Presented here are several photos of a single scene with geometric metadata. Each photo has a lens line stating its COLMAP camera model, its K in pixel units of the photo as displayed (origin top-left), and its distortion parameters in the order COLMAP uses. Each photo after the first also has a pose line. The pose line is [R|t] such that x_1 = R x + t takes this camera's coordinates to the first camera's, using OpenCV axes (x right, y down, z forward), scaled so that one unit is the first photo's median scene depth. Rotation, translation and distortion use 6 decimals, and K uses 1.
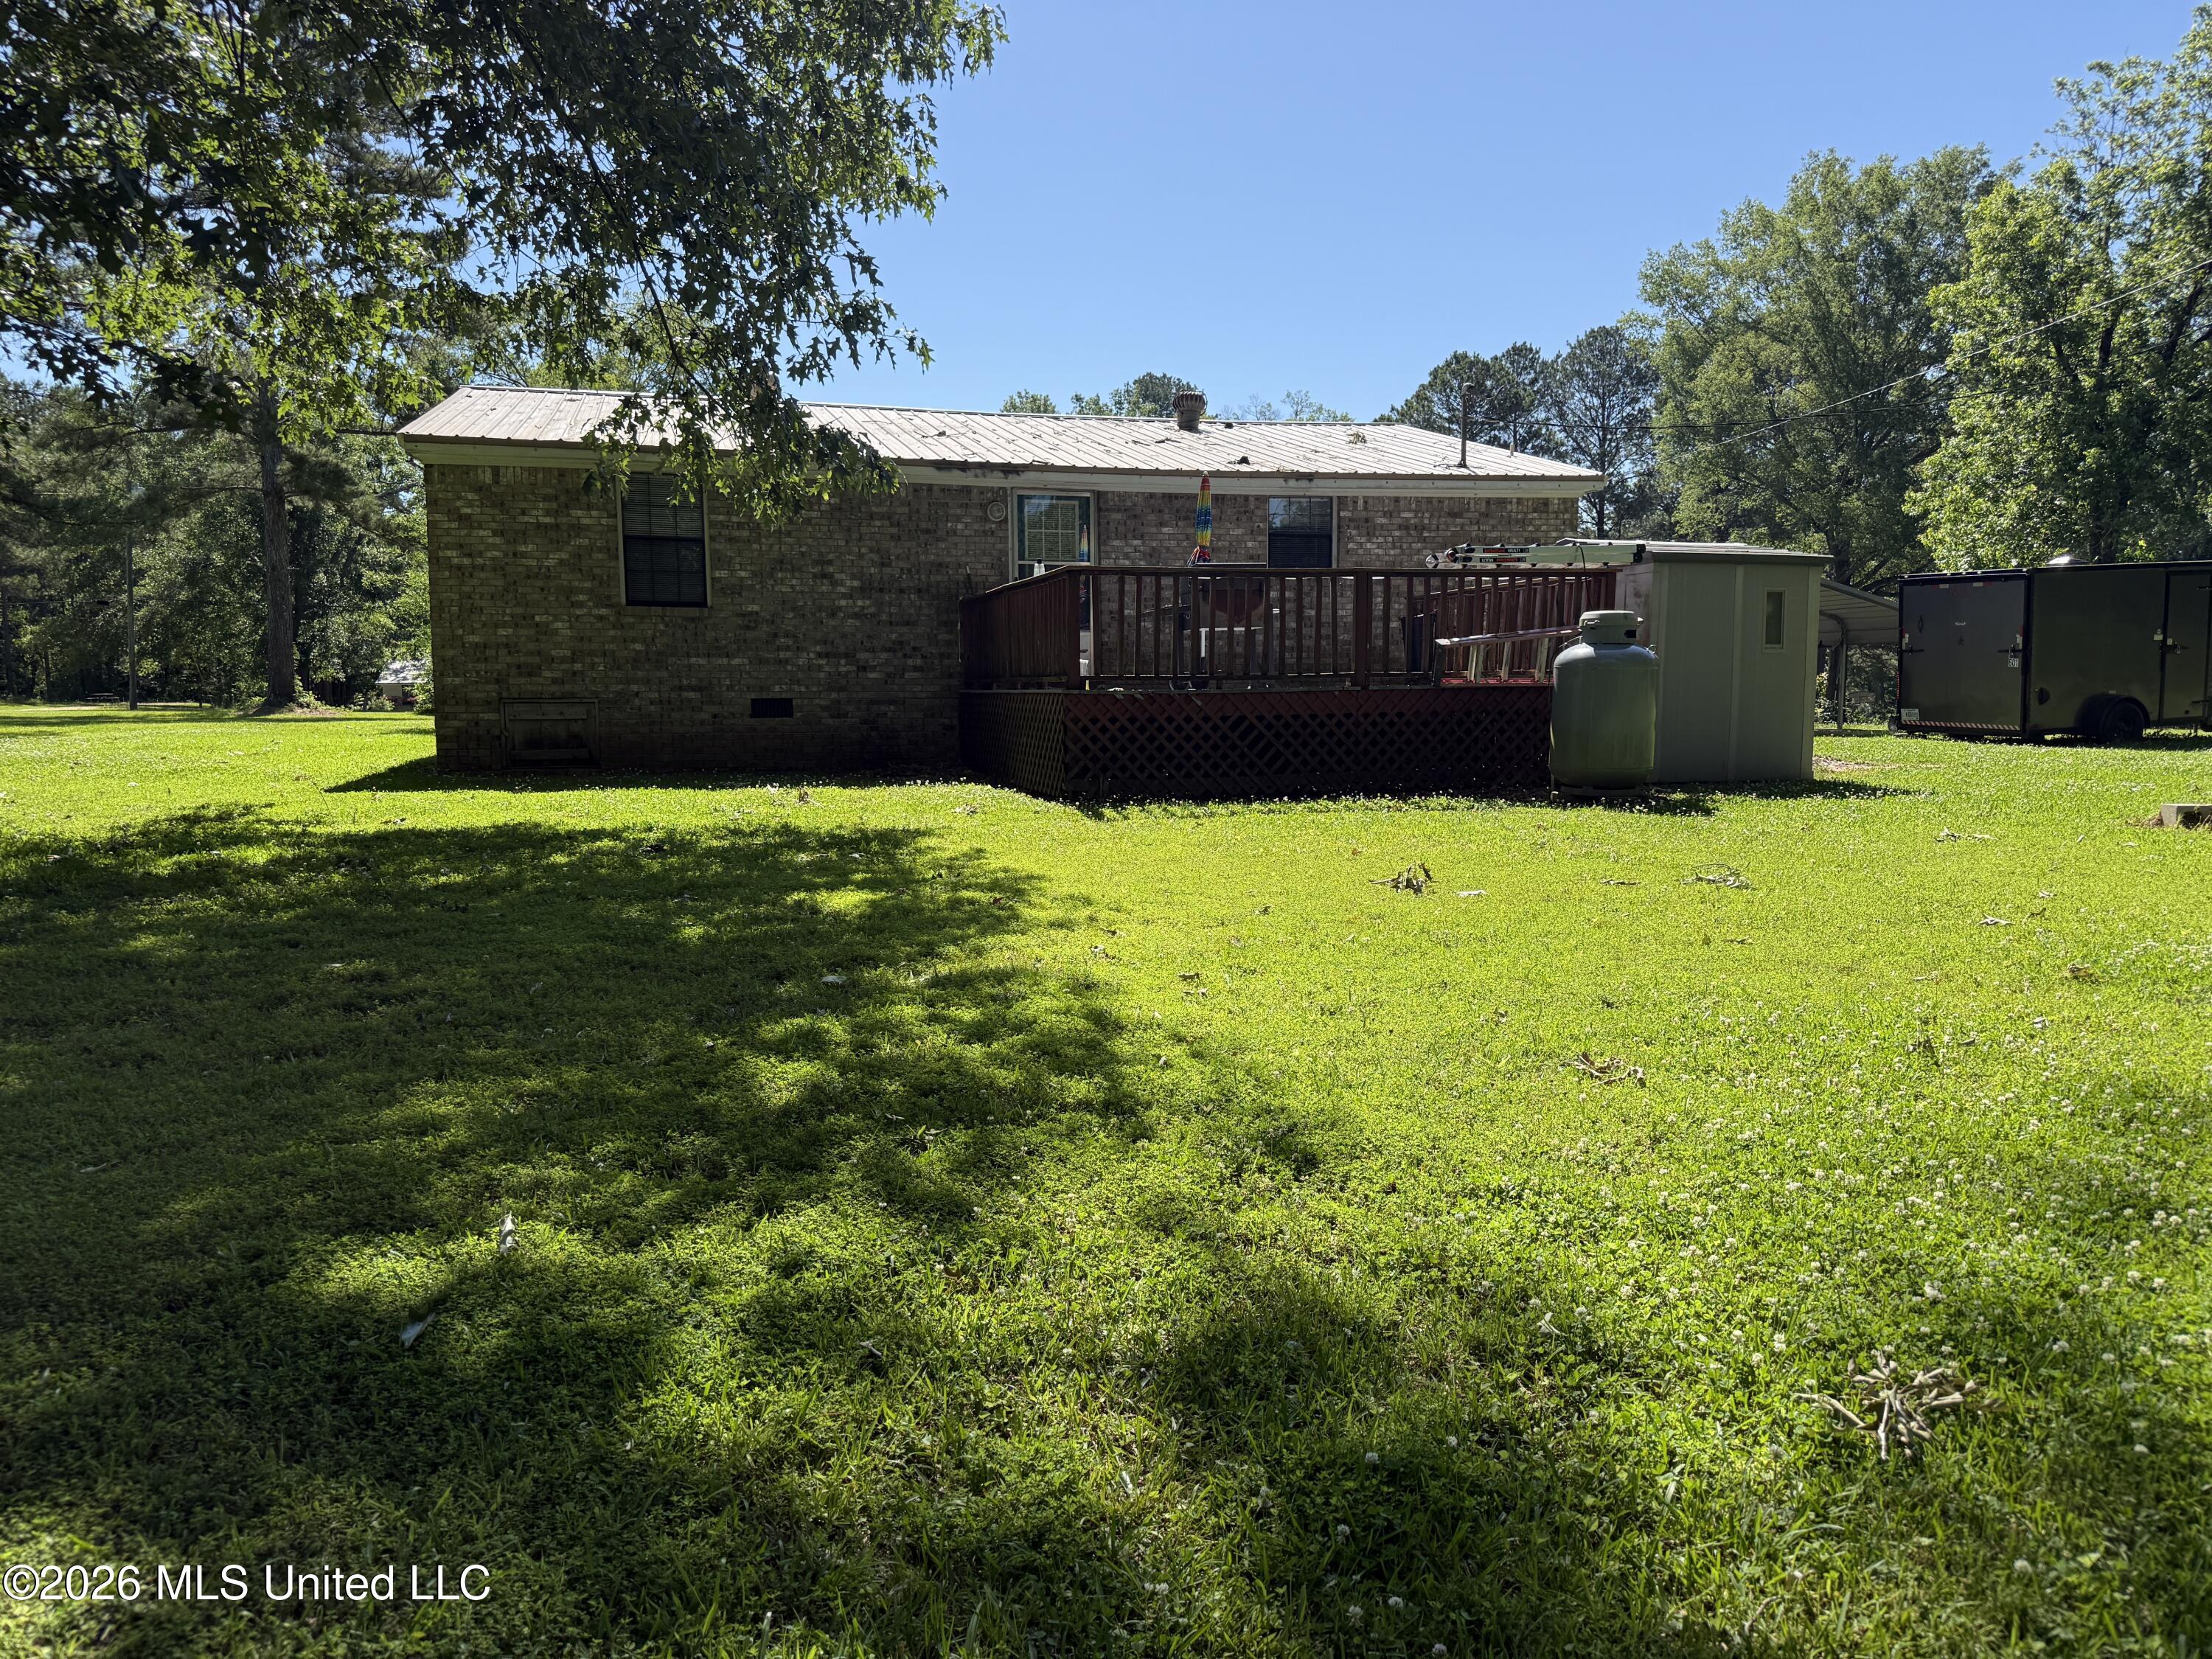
lens RADIAL K [[1574.1, 0, 1104.0], [0, 1574.1, 828.5], [0, 0, 1]] dist [-0.043815, -0.014750]
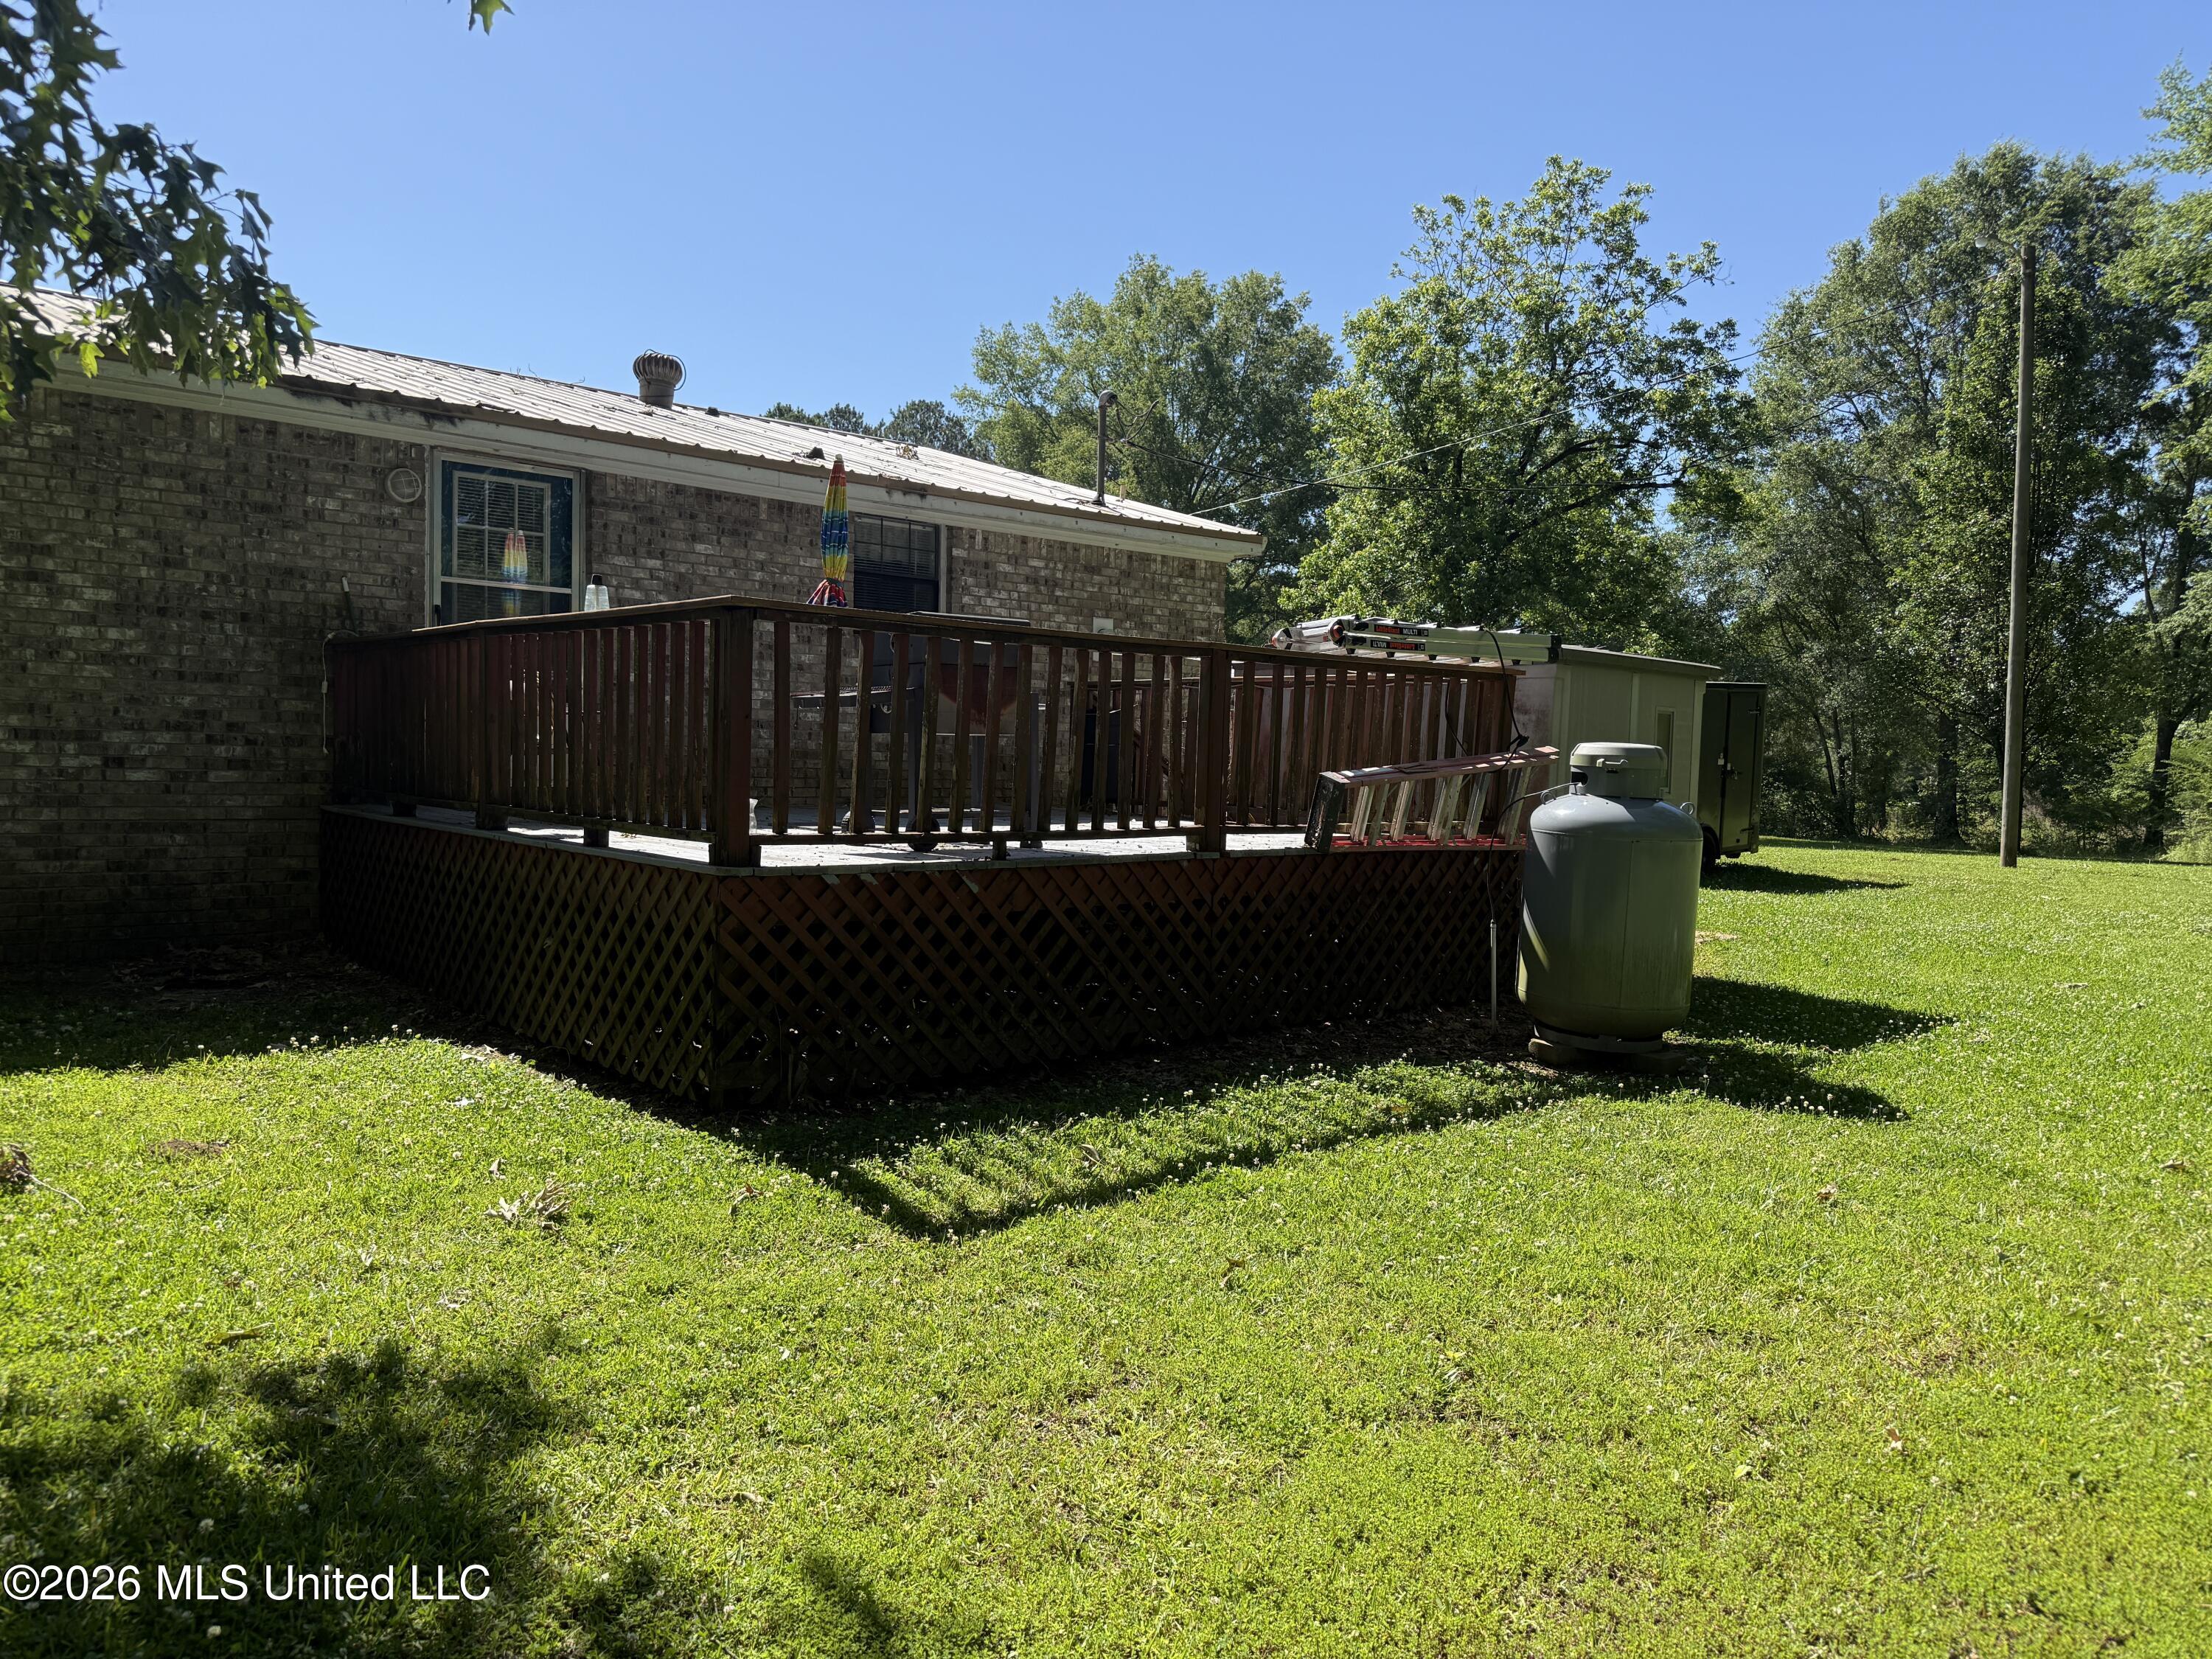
lens RADIAL K [[1518.7, 0, 1109.8], [0, 1518.7, 838.1], [0, 0, 1]] dist [0.001227, -0.009697]
pose [[0.886649, 0.011540, 0.462299, -0.091927], [0.001761, 0.999597, -0.028330, -0.060655], [-0.462440, 0.025933, 0.886271, 0.403887]]
